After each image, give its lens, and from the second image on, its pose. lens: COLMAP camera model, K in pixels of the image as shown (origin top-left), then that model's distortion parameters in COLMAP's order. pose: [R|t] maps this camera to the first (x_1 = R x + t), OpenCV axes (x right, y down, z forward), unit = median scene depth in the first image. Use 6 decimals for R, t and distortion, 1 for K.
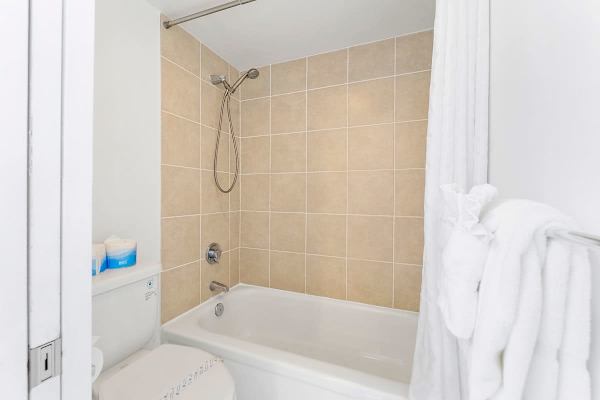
lens RADIAL K [[236.5, 0, 300.0], [0, 236.5, 200.0], [0, 0, 1]] dist [-0.000588, -0.000083]
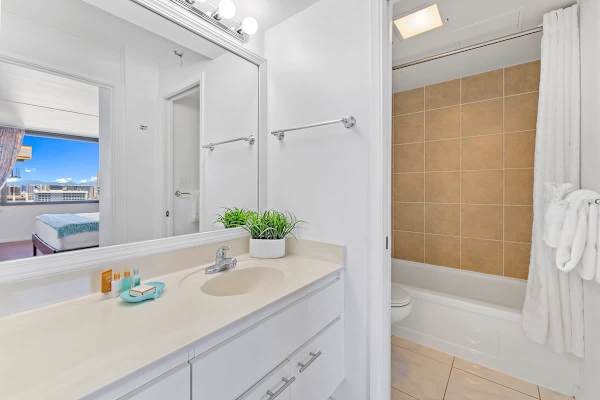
lens RADIAL K [[255.3, 0, 291.6], [0, 255.3, 193.8], [0, 0, 1]] dist [0.000314, -0.000142]
pose [[0.965153, -0.003096, -0.261669, -0.362767], [0.001249, 0.999973, -0.007223, 0.015452], [0.261684, 0.006645, 0.965131, -0.662404]]
